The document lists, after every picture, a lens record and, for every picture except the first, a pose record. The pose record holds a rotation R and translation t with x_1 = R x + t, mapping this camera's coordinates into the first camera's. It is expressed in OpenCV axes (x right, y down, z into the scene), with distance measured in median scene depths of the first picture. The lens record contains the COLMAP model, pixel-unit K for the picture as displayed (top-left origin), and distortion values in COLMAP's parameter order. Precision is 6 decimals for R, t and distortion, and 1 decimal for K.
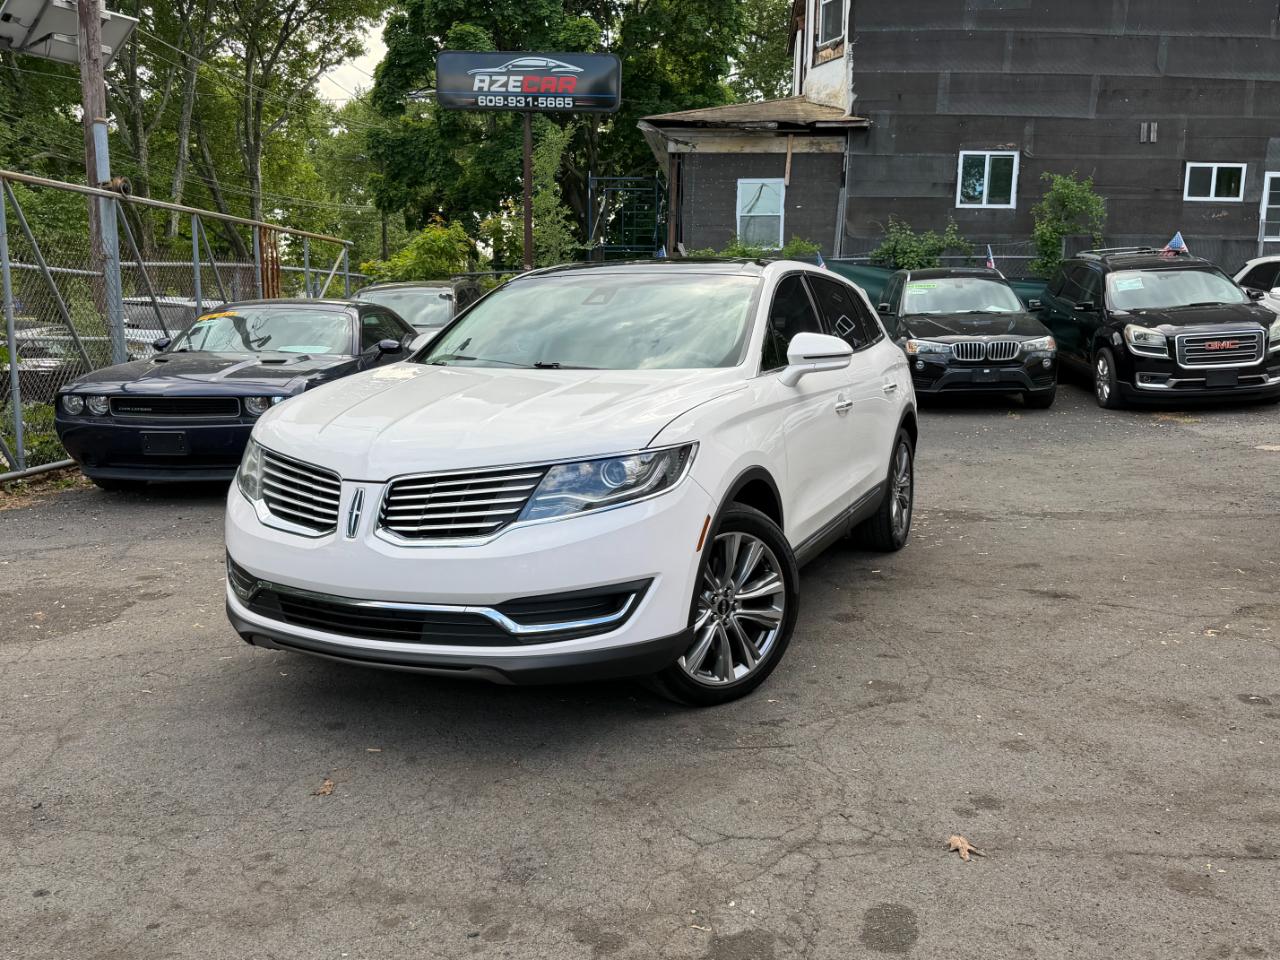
lens RADIAL K [[1087.8, 0, 640.0], [0, 1087.8, 480.0], [0, 0, 1]] dist [0.136737, -0.261669]
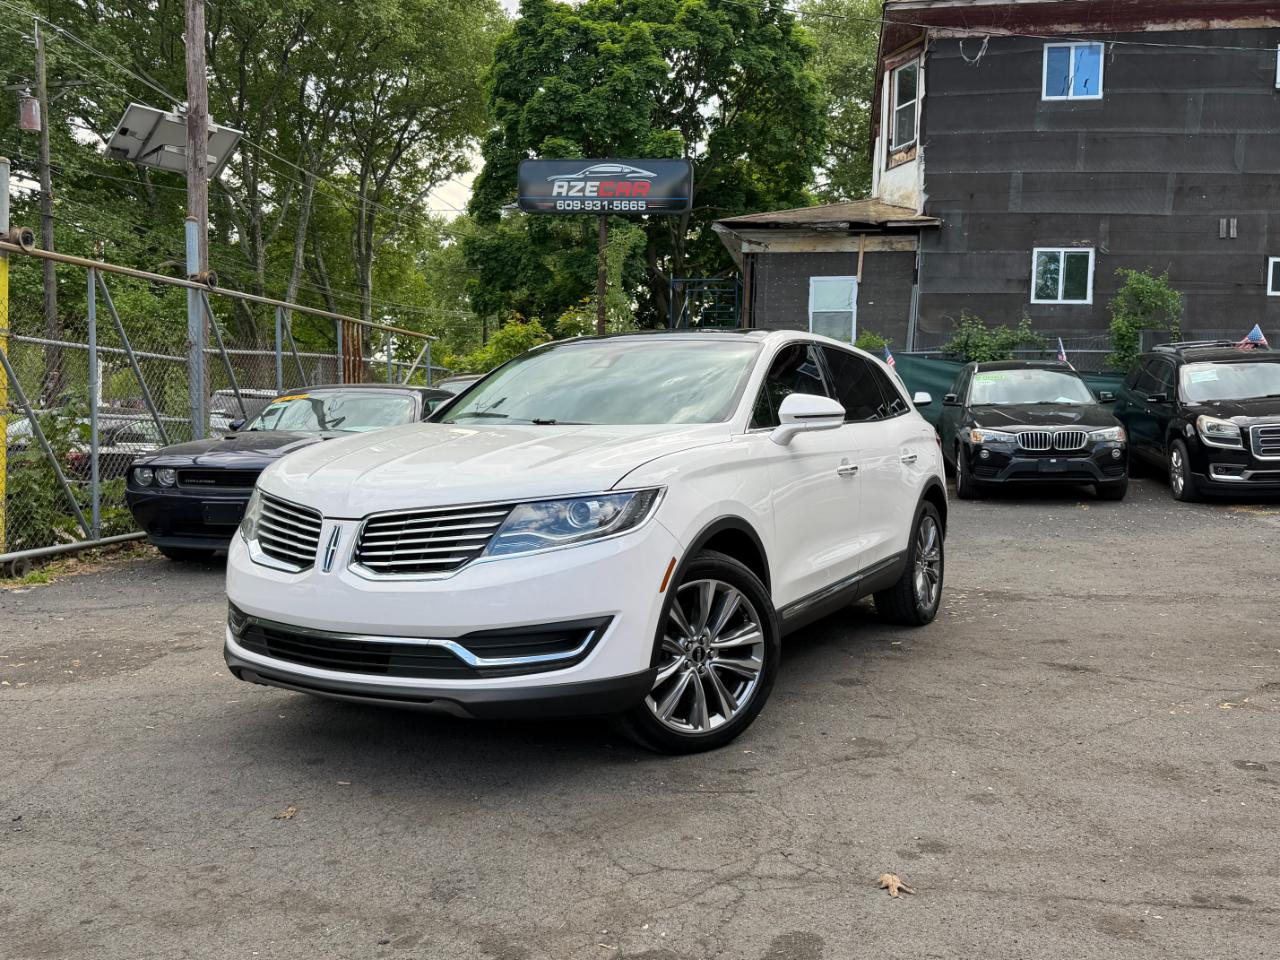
lens RADIAL K [[1087.0, 0, 647.4], [0, 1087.0, 479.0], [0, 0, 1]] dist [0.139372, -0.264816]
pose [[0.996600, 0.009234, -0.081872, 0.027548], [-0.016873, 0.995513, -0.093111, 0.012318], [0.080645, 0.094176, 0.992284, -0.005312]]
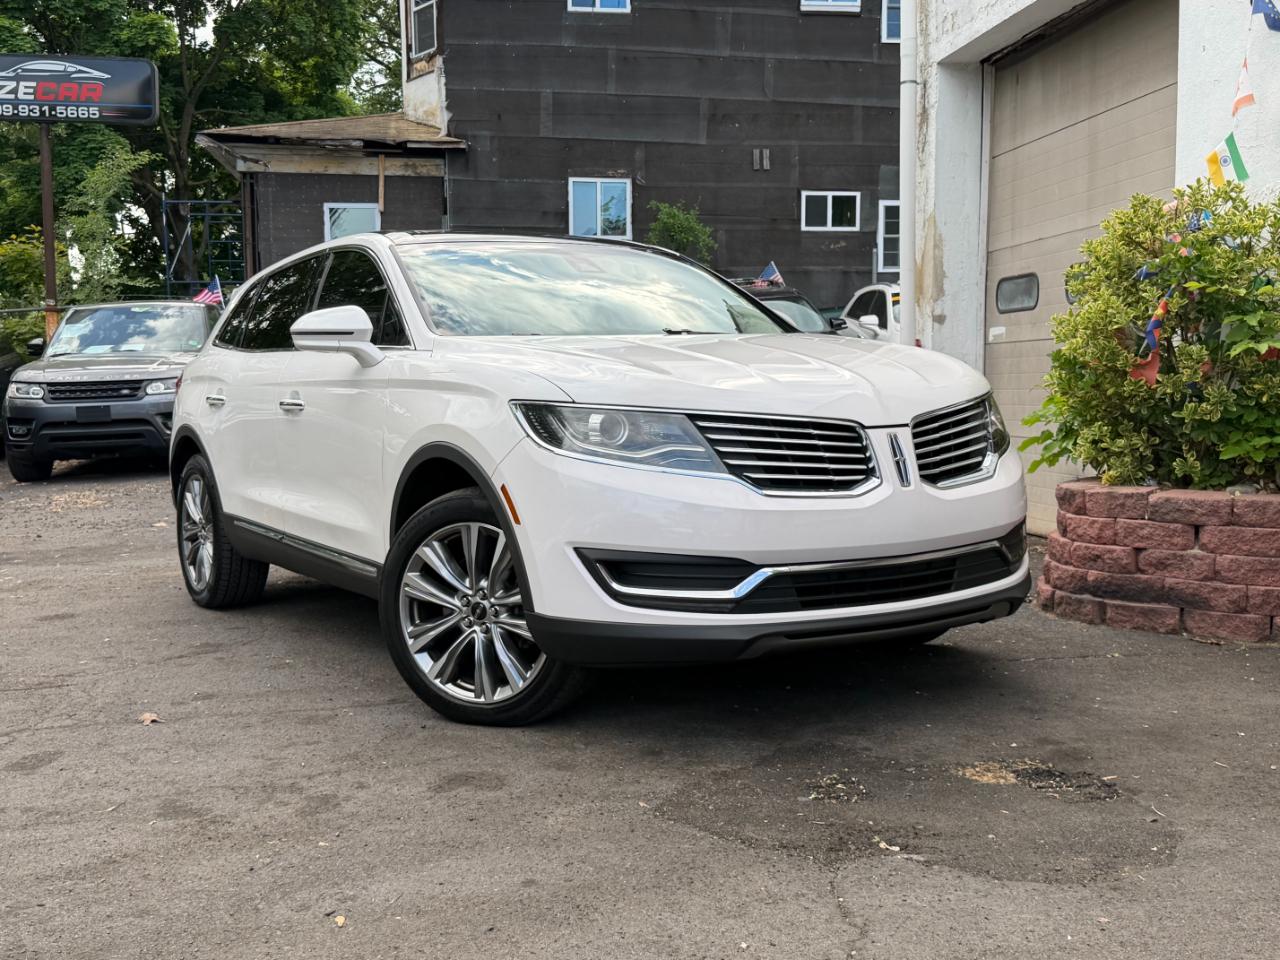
lens RADIAL K [[1359.4, 0, 635.1], [0, 1359.4, 486.8], [0, 0, 1]] dist [0.182843, -0.397921]
pose [[0.973295, -0.042901, 0.225516, 0.087880], [0.058317, 0.996362, -0.062149, 0.037104], [-0.222029, 0.073640, 0.972255, -0.114999]]
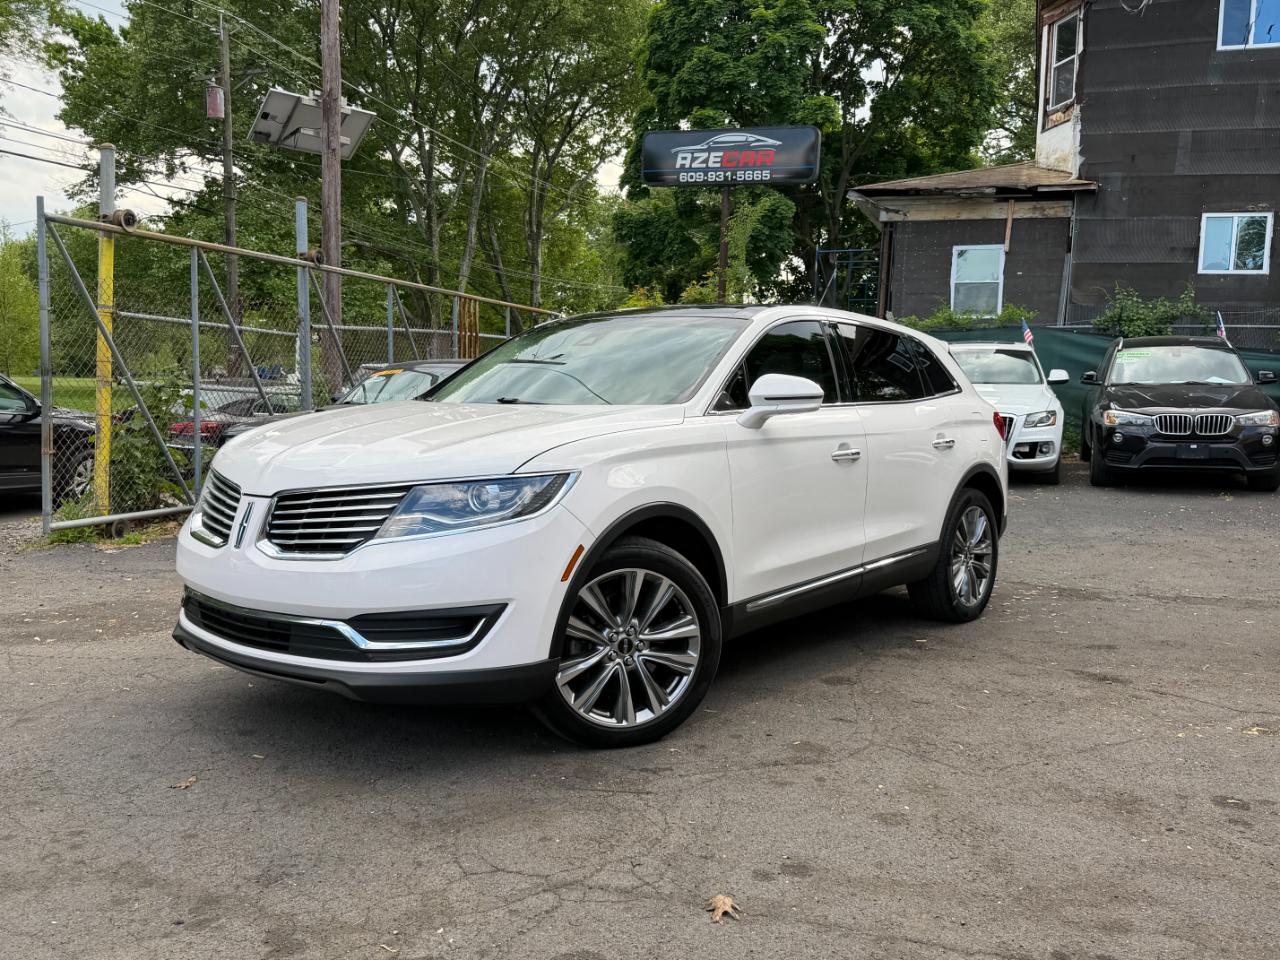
lens RADIAL K [[1087.8, 0, 640.0], [0, 1087.8, 480.0], [0, 0, 1]] dist [0.136737, -0.261669]
pose [[0.968912, 0.034913, -0.244928, 0.080110], [-0.051947, 0.996633, -0.063435, 0.007492], [0.241889, 0.074186, 0.967464, 0.013553]]
